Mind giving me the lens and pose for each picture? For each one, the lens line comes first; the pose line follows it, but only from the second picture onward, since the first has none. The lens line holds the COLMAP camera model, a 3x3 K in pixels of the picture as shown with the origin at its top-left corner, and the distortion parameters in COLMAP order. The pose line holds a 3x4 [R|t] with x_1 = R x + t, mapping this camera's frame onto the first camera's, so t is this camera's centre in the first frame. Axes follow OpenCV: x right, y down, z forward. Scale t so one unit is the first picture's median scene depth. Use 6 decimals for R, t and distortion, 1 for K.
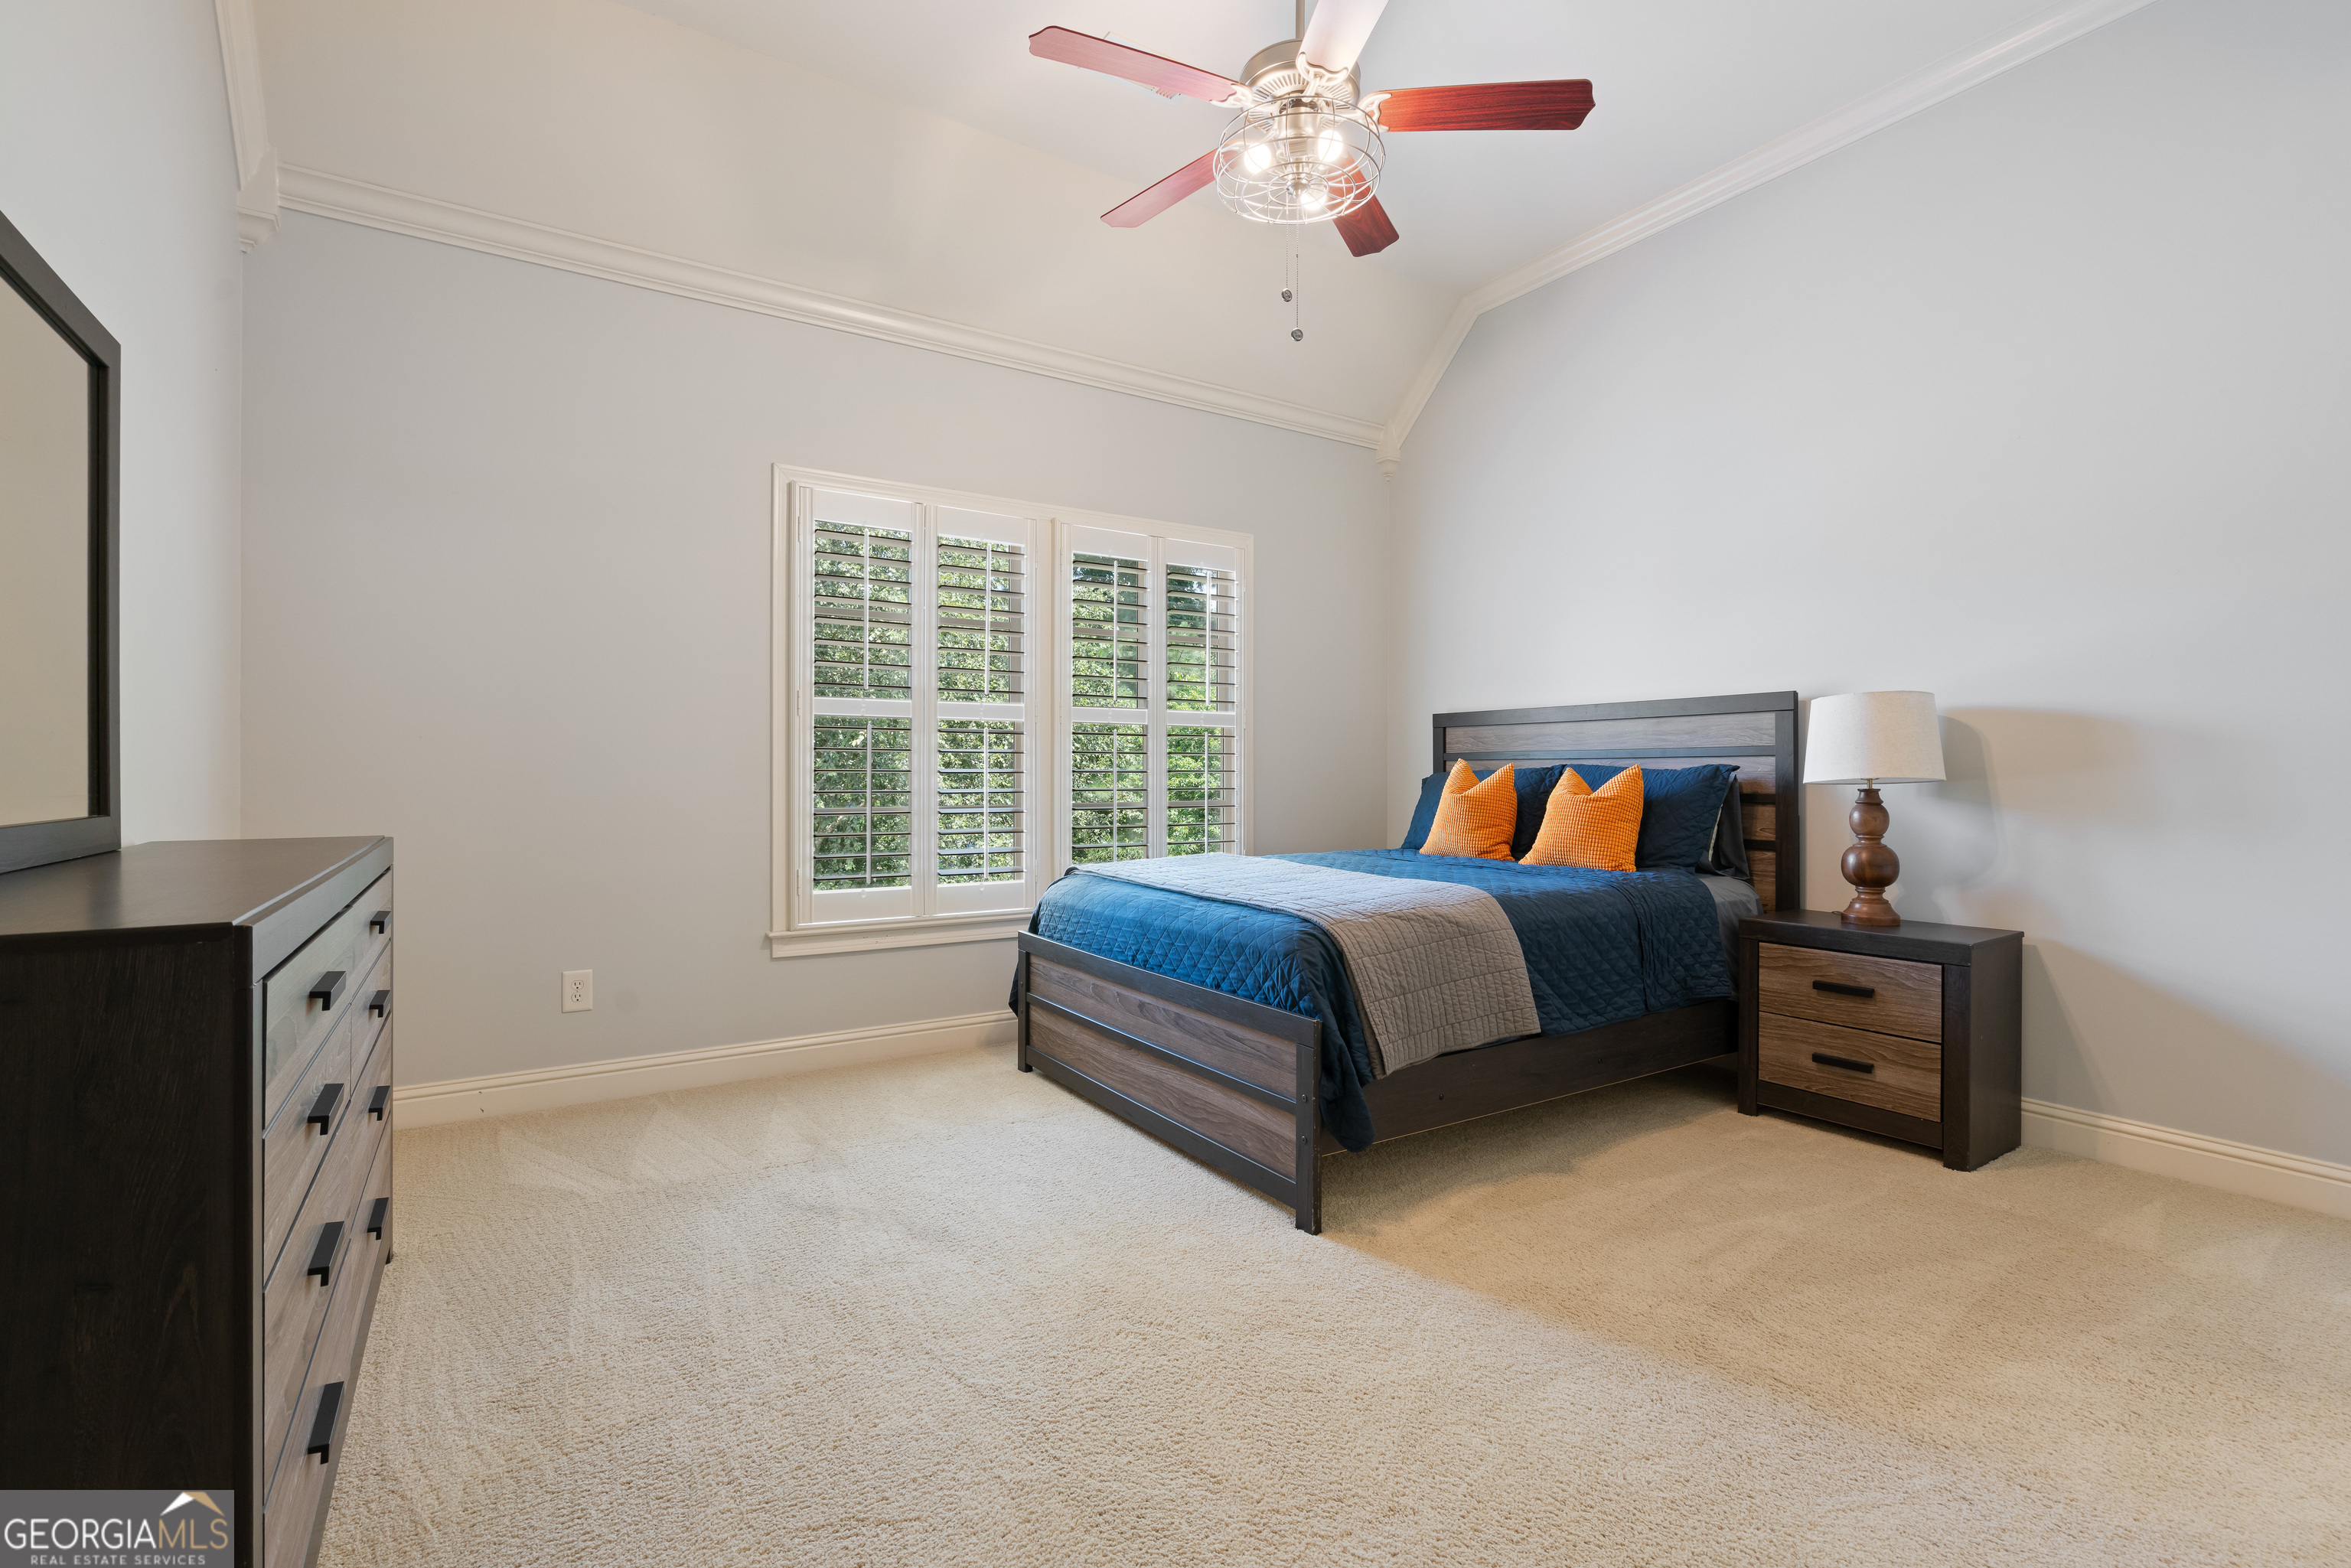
lens RADIAL K [[1114.1, 0, 1179.0], [0, 1114.1, 770.1], [0, 0, 1]] dist [-0.000976, 0.000441]
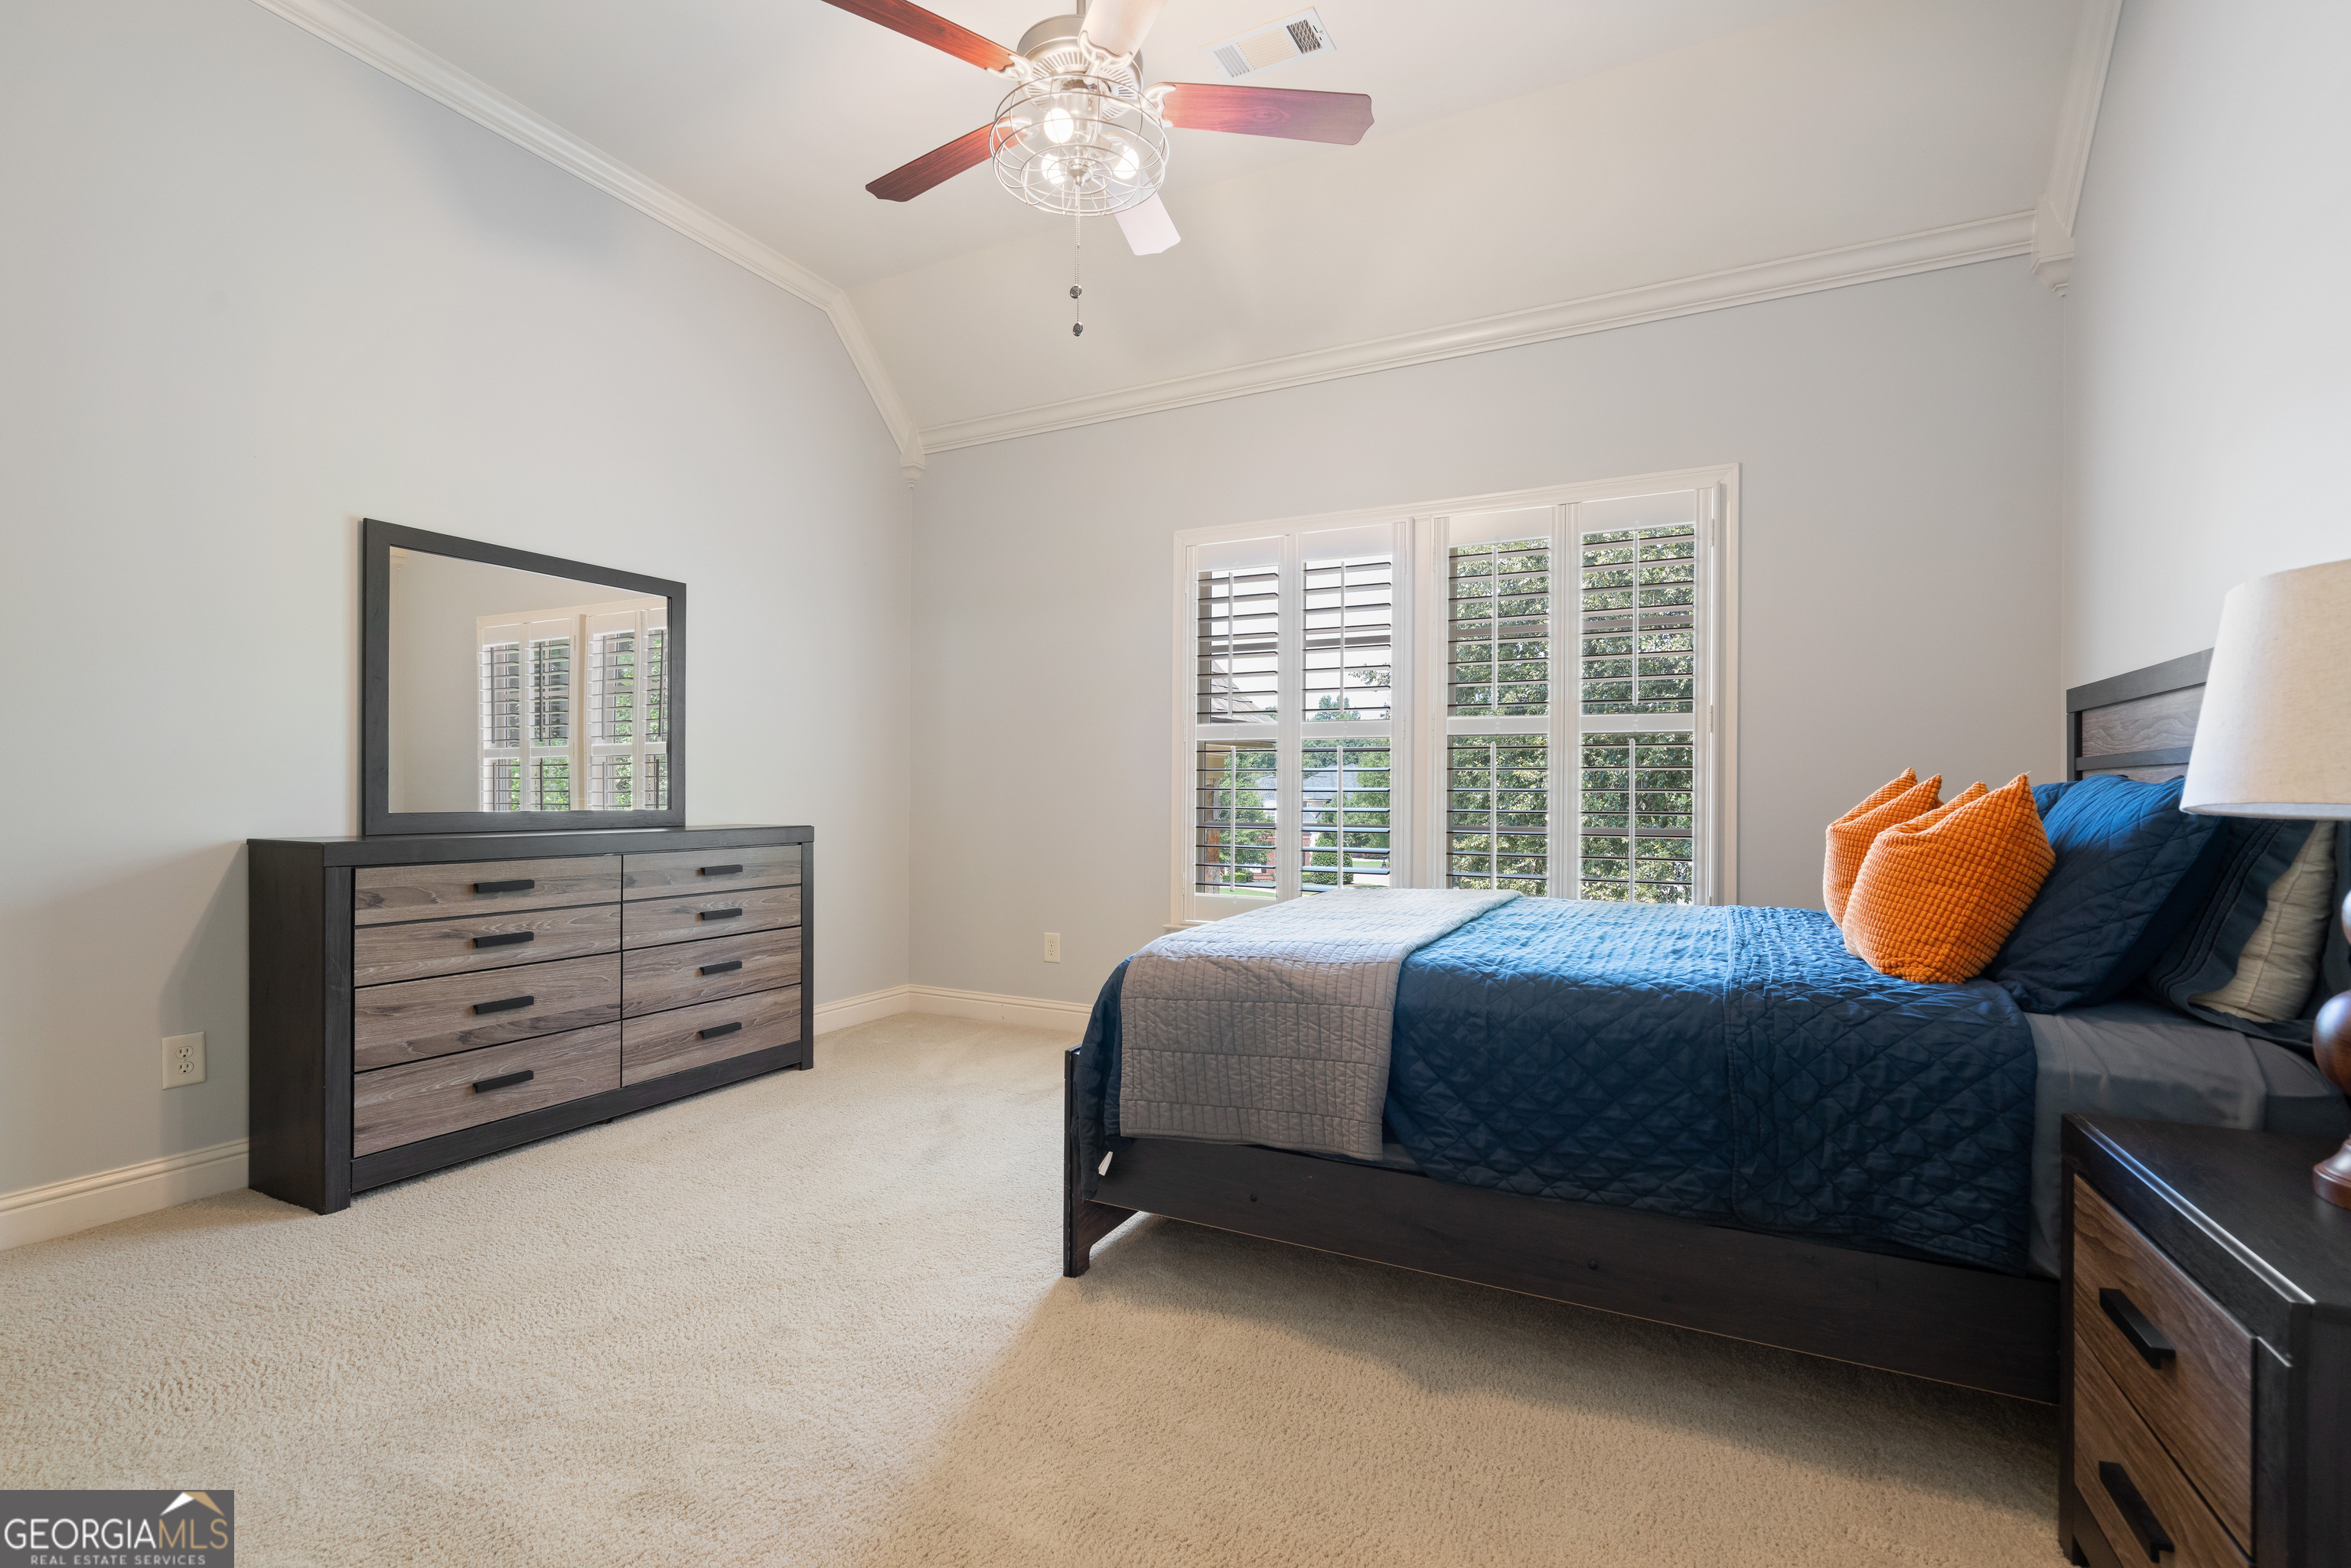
lens RADIAL K [[1092.0, 0, 1136.3], [0, 1092.0, 790.2], [0, 0, 1]] dist [-0.003922, -0.000094]
pose [[0.462509, -0.001621, -0.886613, 0.695651], [-0.000395, 0.999998, -0.002035, 0.003933], [0.886614, 0.001292, 0.462508, 0.445927]]
